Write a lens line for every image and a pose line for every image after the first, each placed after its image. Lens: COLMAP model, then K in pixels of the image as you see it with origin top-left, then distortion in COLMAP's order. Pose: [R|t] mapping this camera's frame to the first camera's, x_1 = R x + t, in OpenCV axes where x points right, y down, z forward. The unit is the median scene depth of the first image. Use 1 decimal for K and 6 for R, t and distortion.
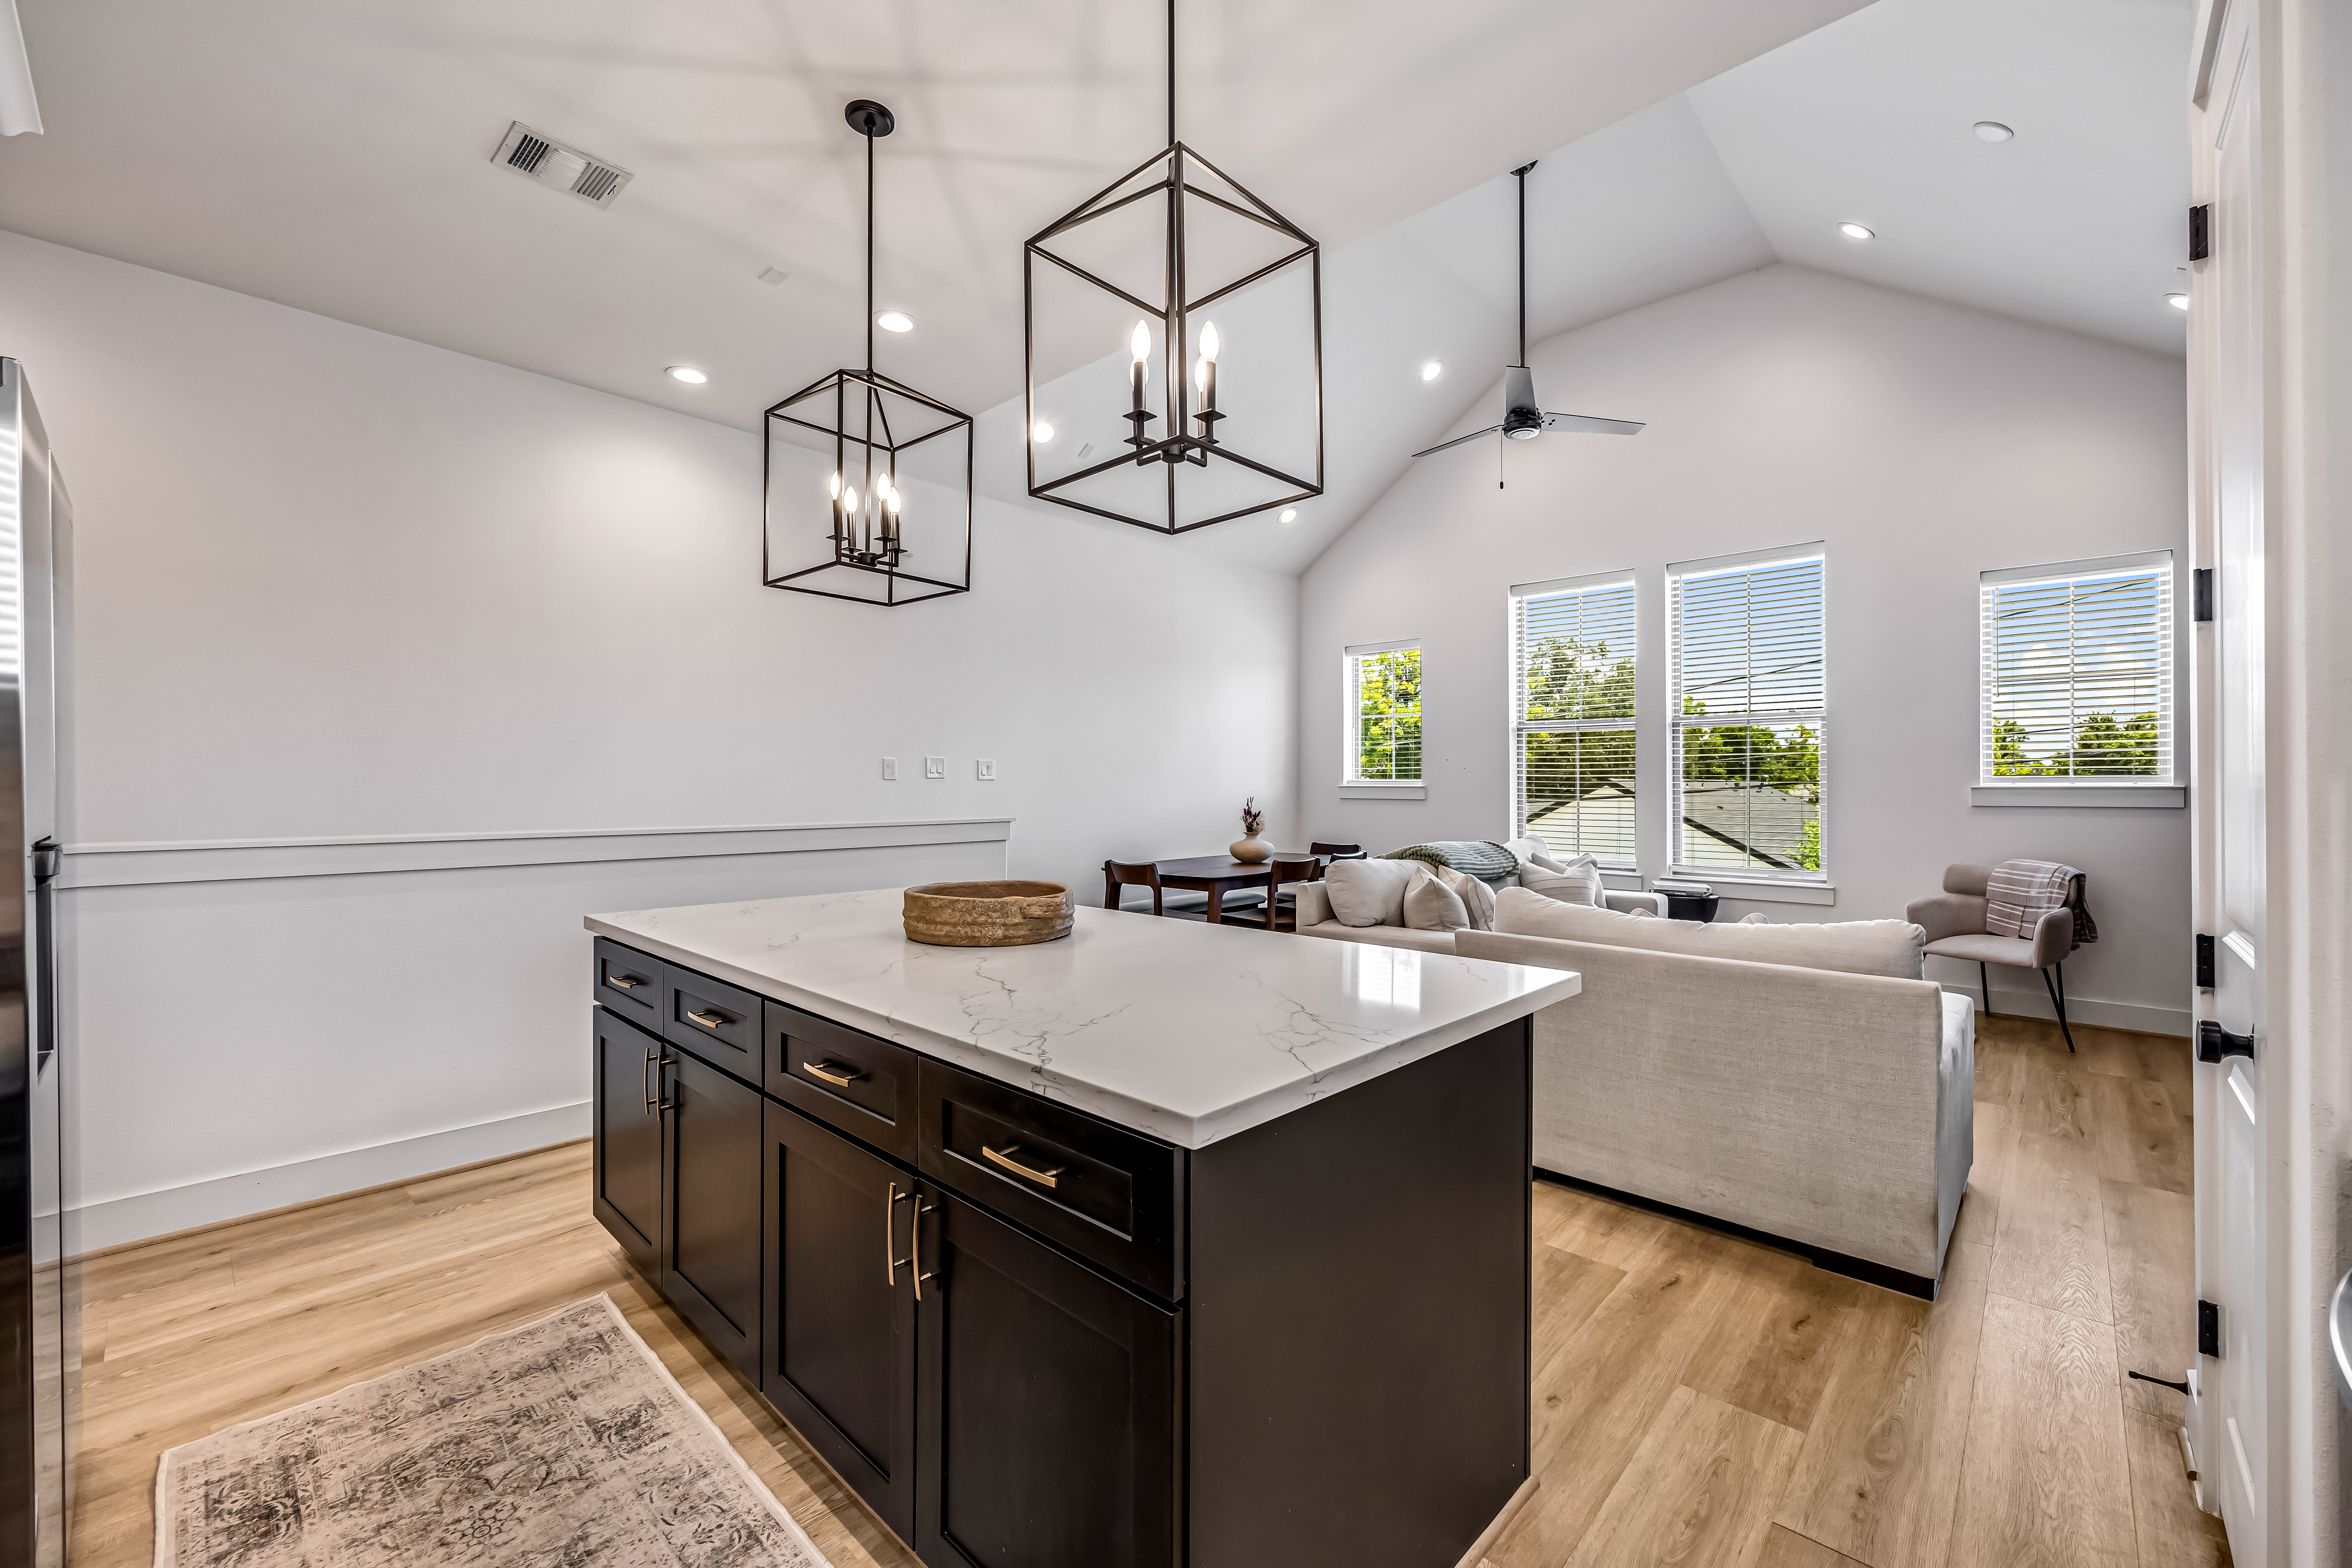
lens RADIAL K [[952.9, 0, 1189.2], [0, 952.9, 782.8], [0, 0, 1]] dist [-0.004329, -0.000104]
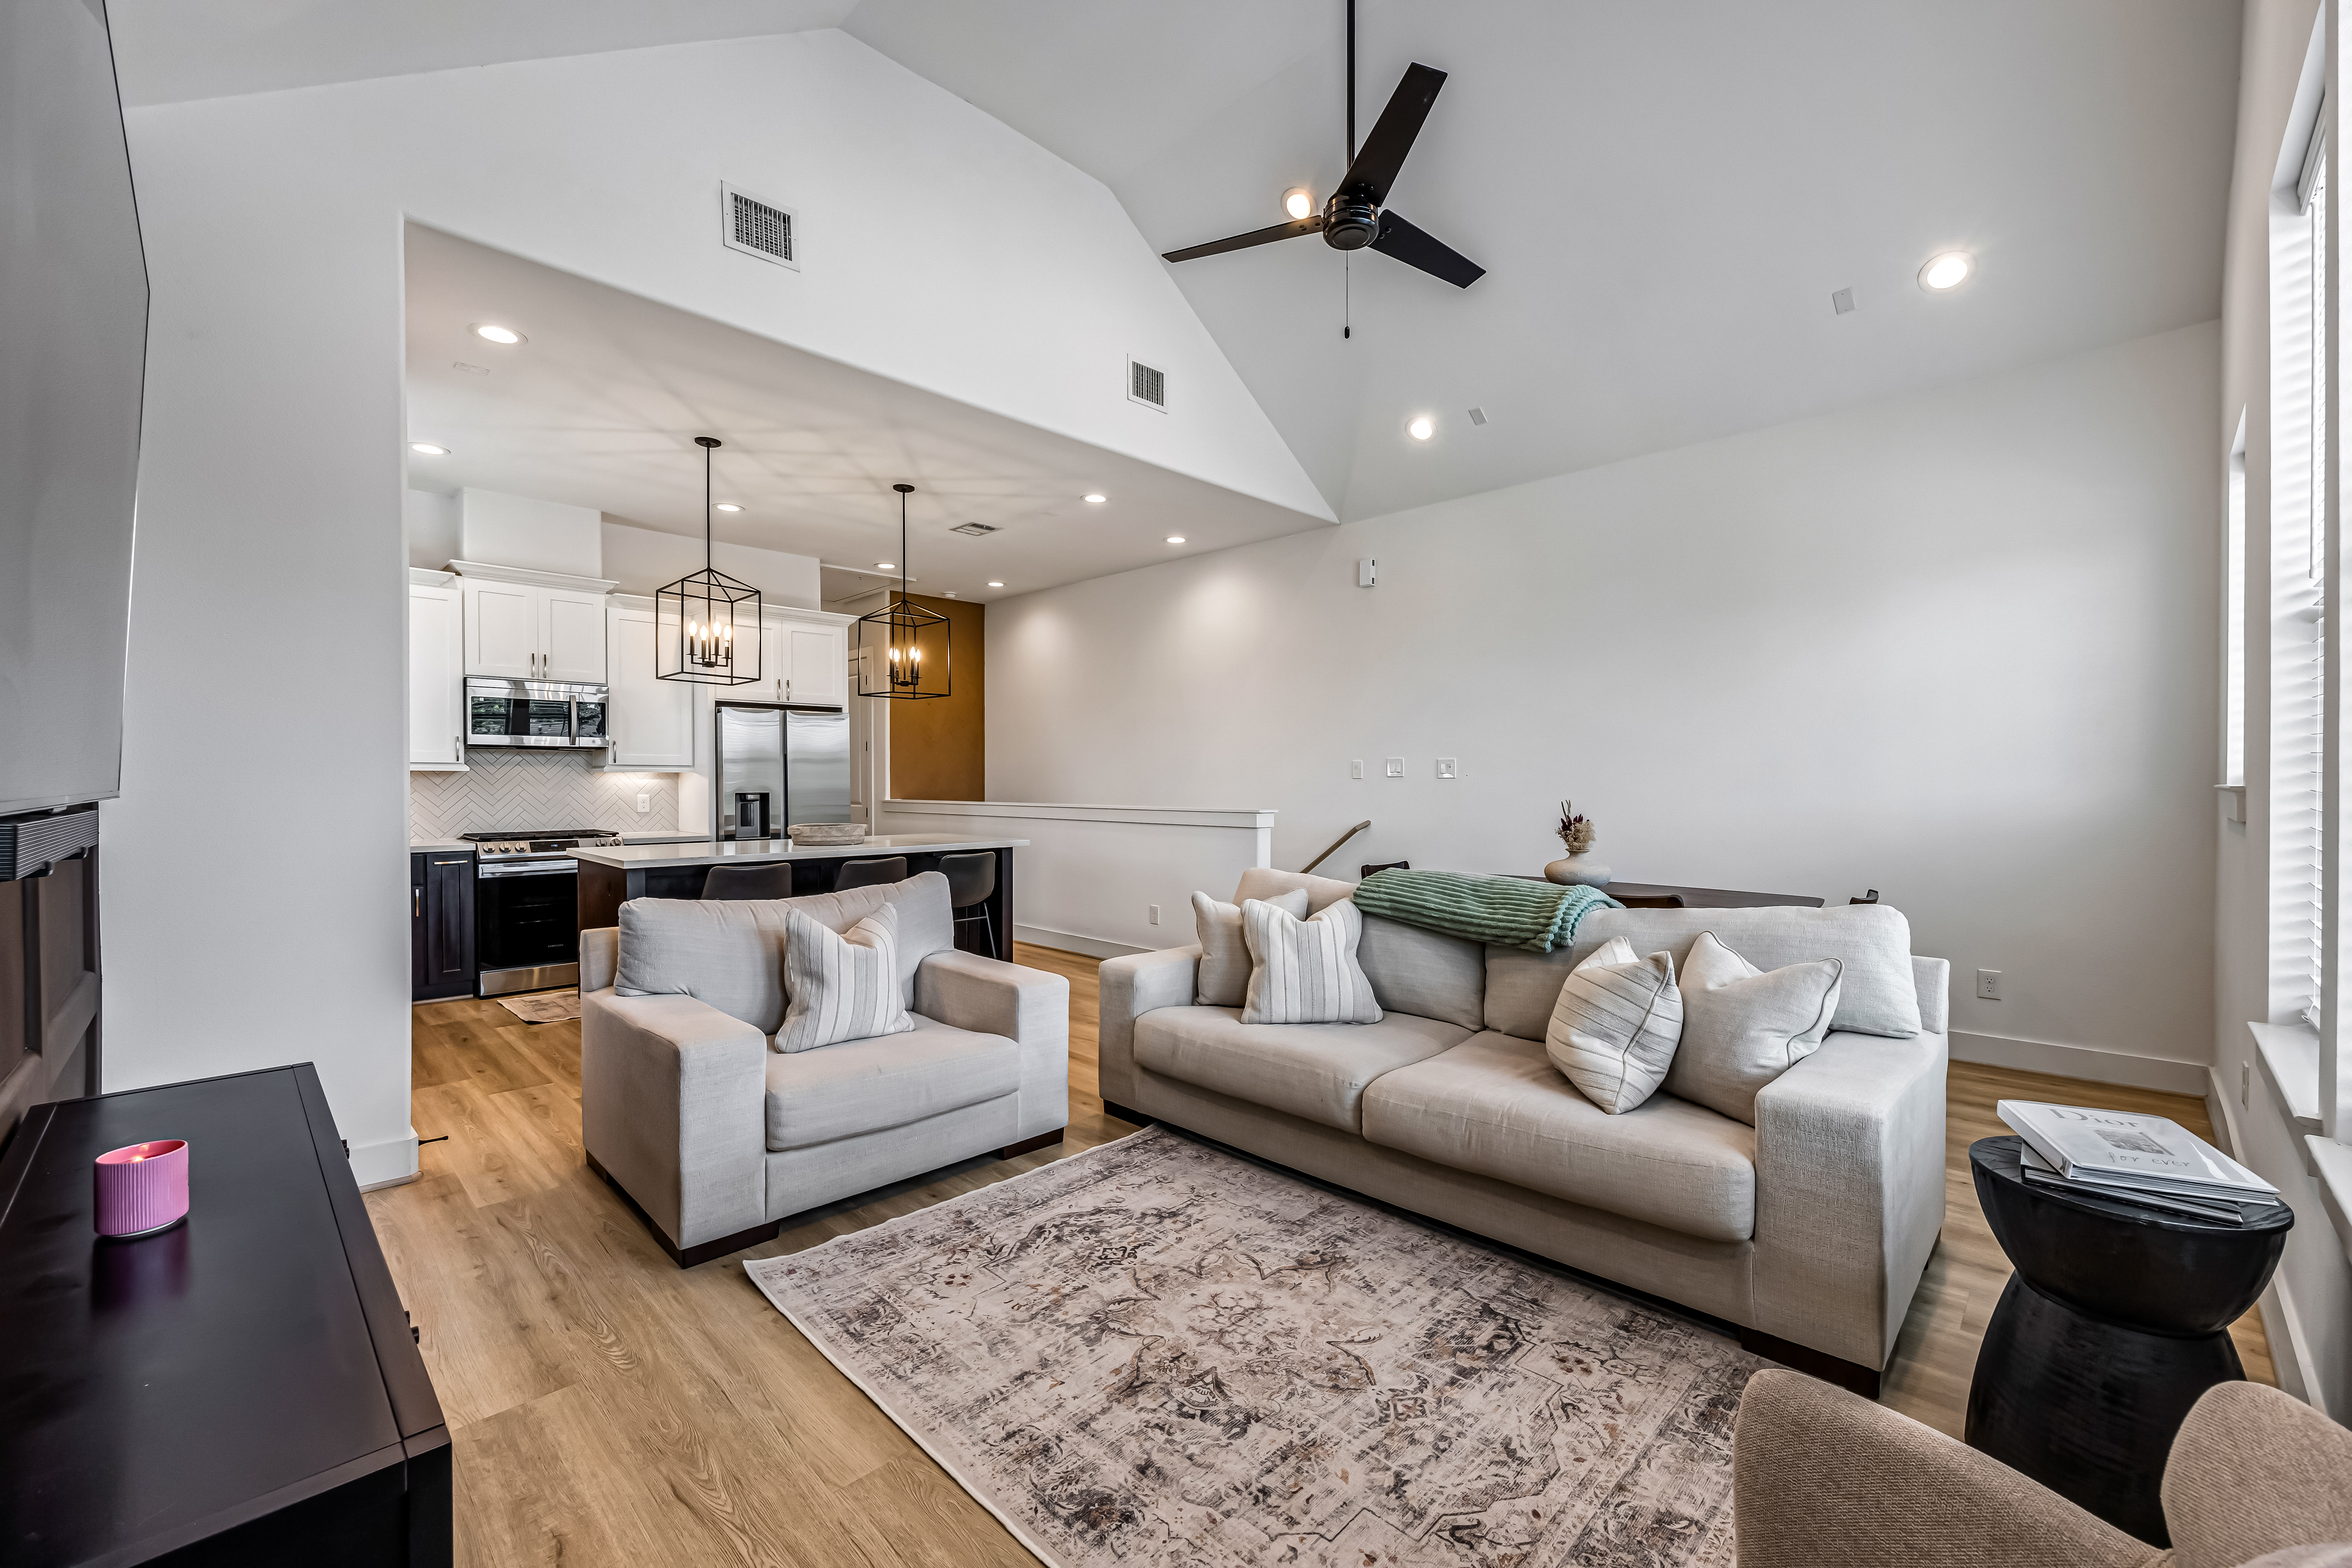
lens RADIAL K [[952.9, 0, 1174.7], [0, 952.9, 788.7], [0, 0, 1]] dist [-0.004329, -0.000104]
pose [[-0.037686, 0.005723, -0.999273, 0.970865], [0.001614, 0.999983, 0.005666, 0.001610], [0.999288, -0.001399, -0.037694, 0.882619]]
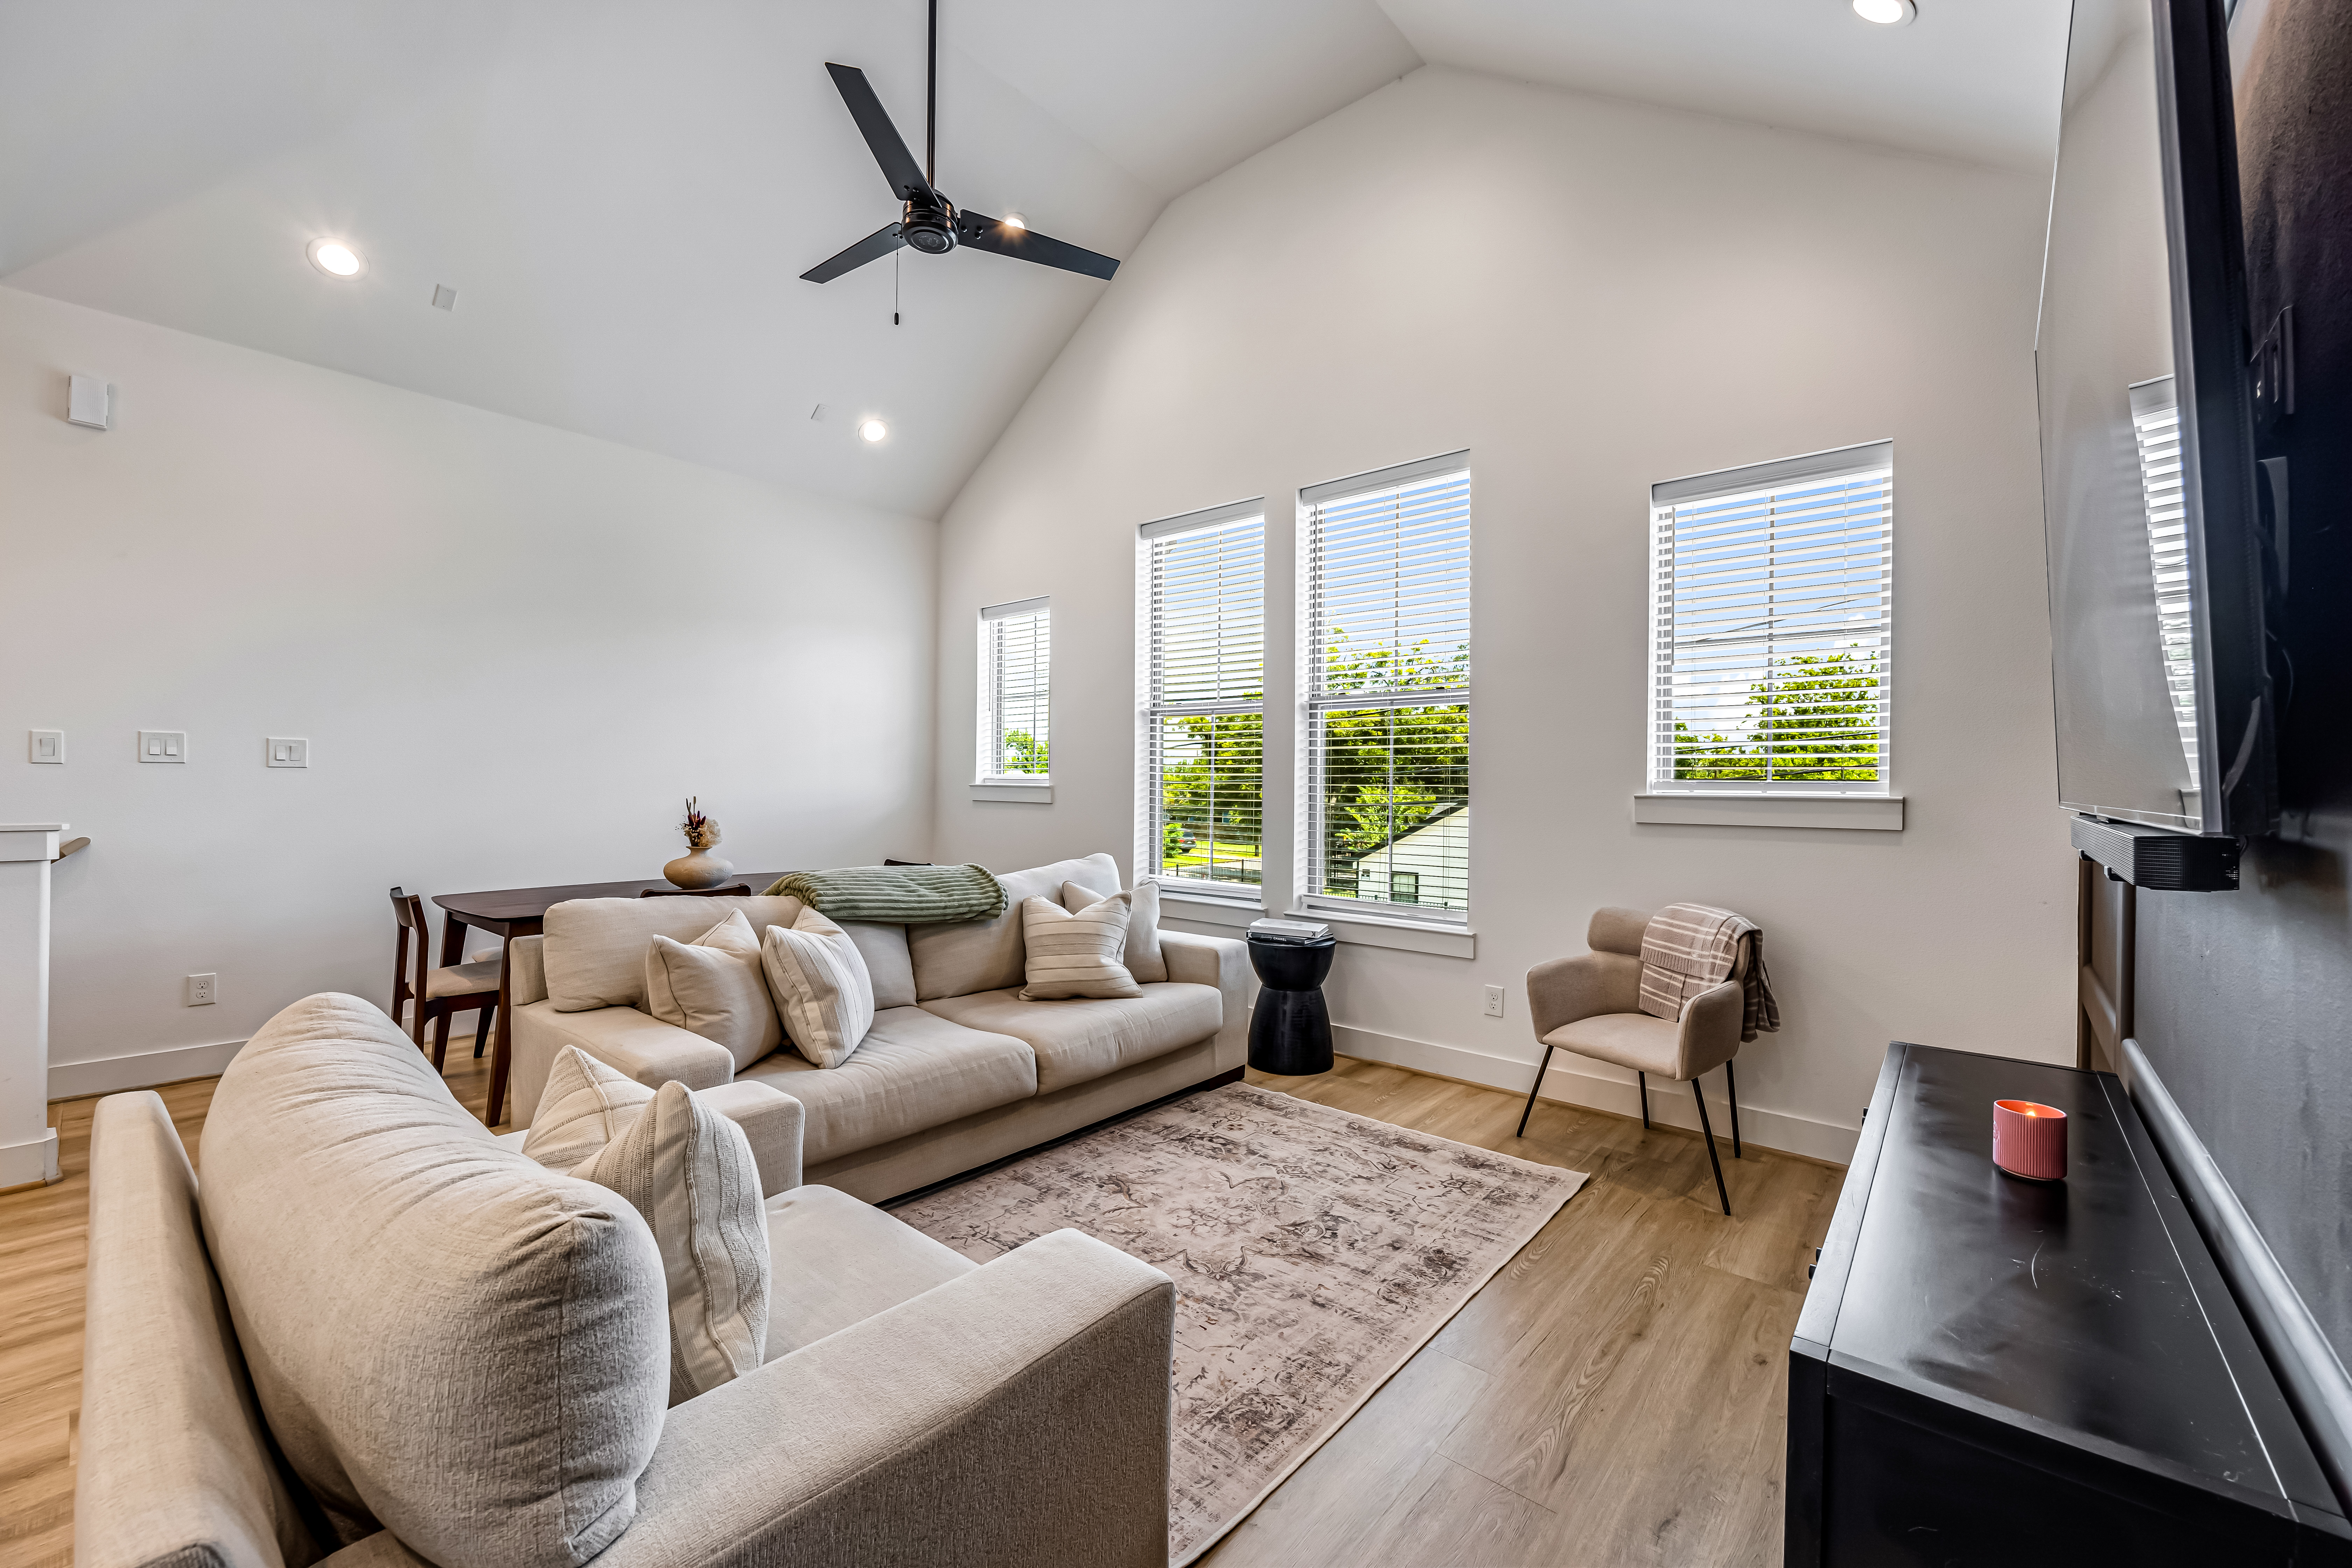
lens RADIAL K [[952.9, 0, 1160.9], [0, 952.9, 771.2], [0, 0, 1]] dist [-0.004329, -0.000104]
pose [[0.999173, 0.013889, 0.038220, 0.465166], [-0.013426, 0.999834, -0.012354, -0.000020], [-0.038385, 0.011831, 0.999193, 0.330490]]
